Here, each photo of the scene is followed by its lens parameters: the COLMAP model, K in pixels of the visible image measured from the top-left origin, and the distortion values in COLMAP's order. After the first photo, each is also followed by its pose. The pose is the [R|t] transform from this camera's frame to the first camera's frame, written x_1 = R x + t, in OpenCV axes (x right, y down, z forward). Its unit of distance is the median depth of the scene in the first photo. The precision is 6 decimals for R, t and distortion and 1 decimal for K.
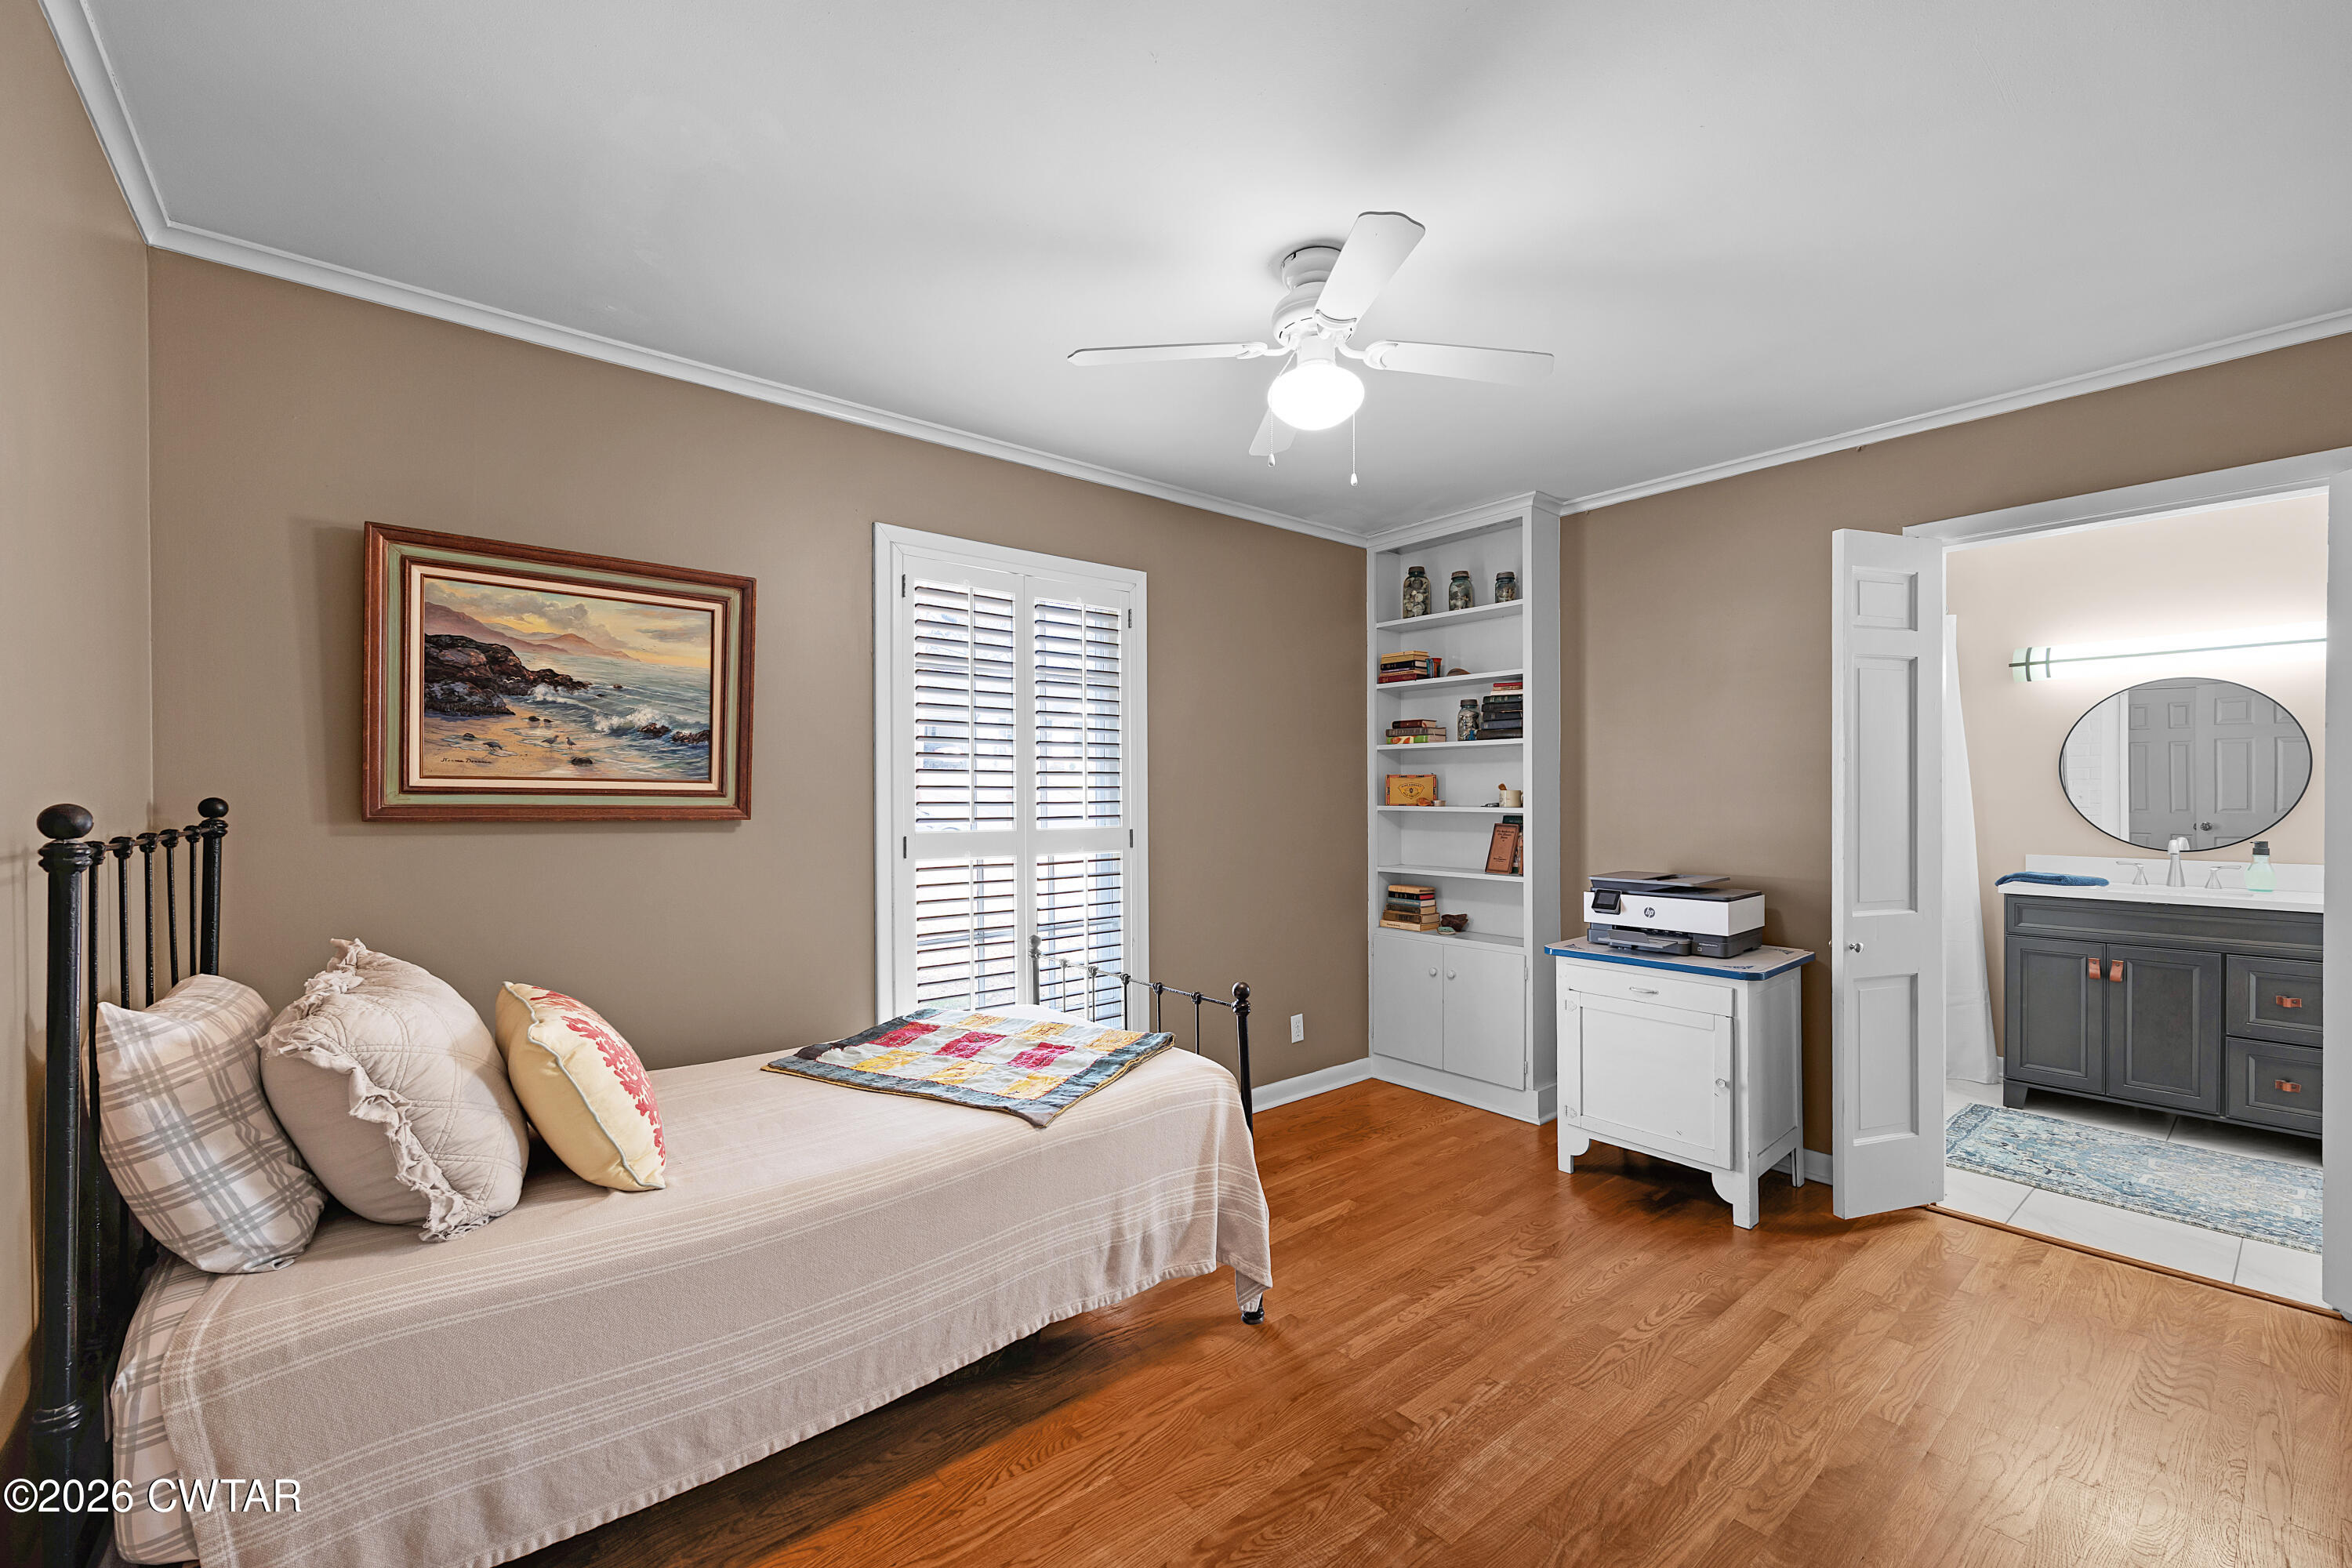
lens RADIAL K [[956.1, 0, 1180.7], [0, 956.1, 790.3], [0, 0, 1]] dist [0.002222, -0.000339]
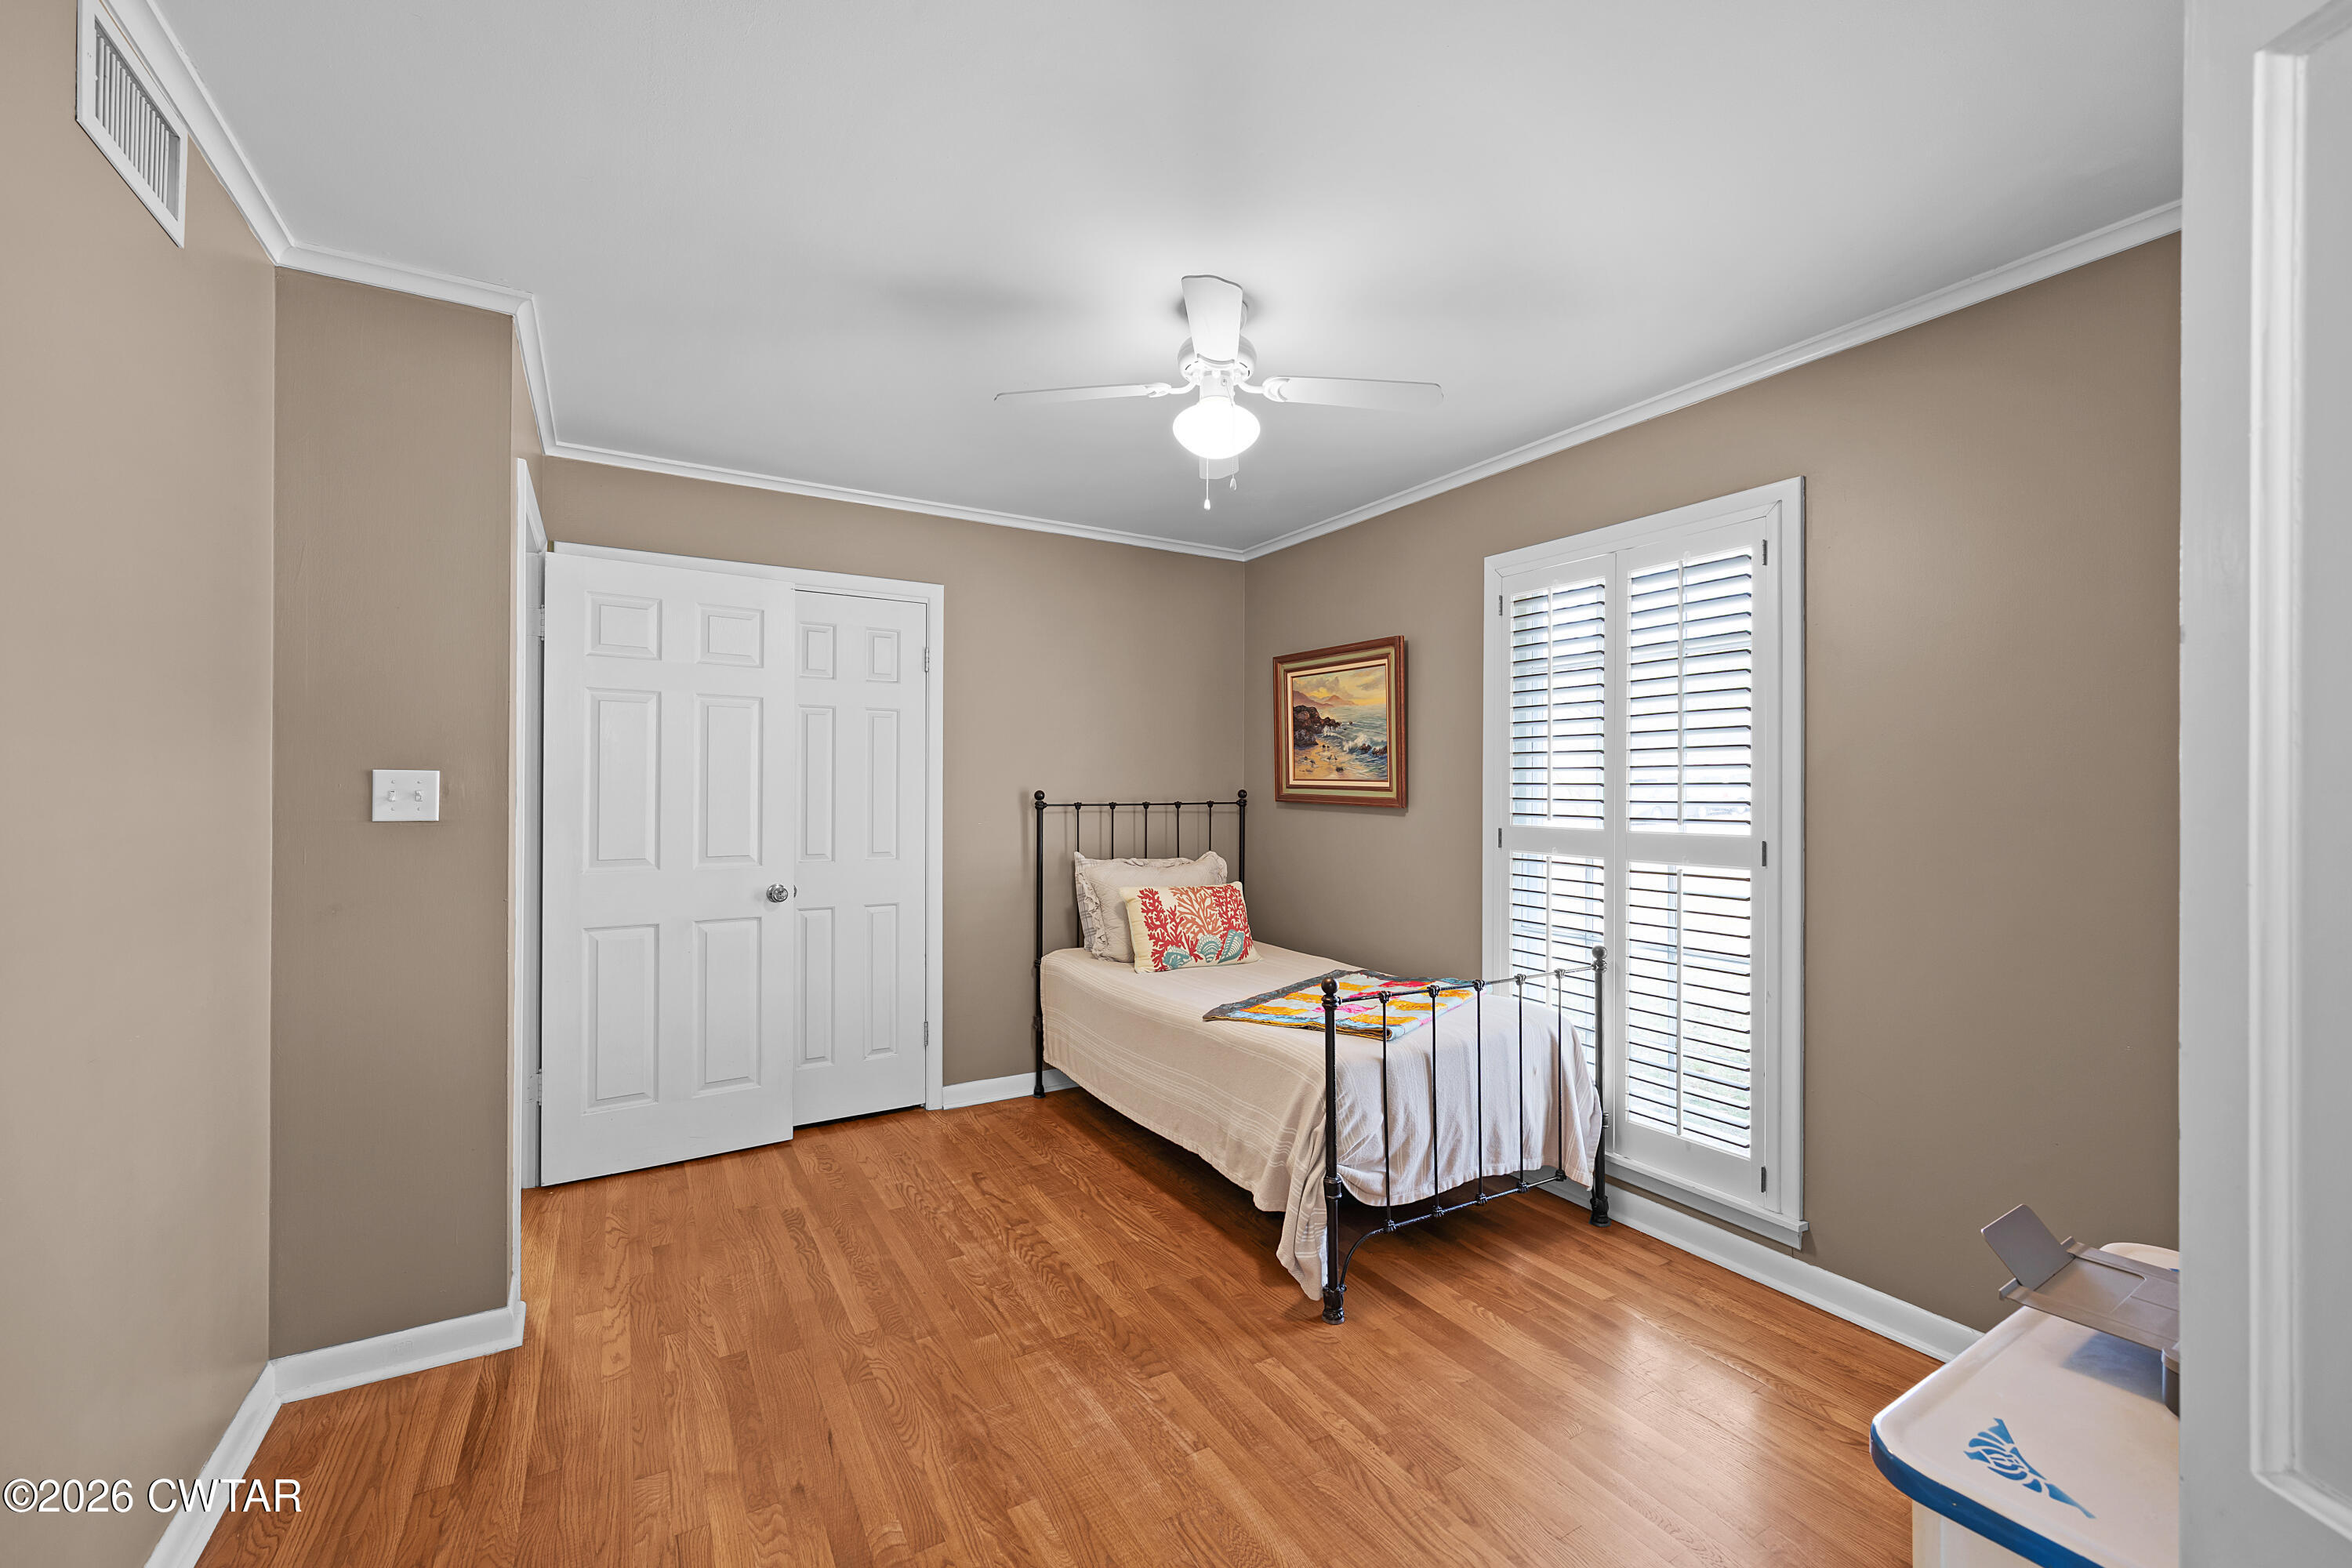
lens RADIAL K [[956.1, 0, 1191.8], [0, 956.1, 775.5], [0, 0, 1]] dist [0.002222, -0.000339]
pose [[-0.149004, -0.010241, -0.988784, 1.106708], [-0.000561, 0.999947, -0.010272, -0.002437], [0.988837, -0.000976, -0.149001, 1.022990]]
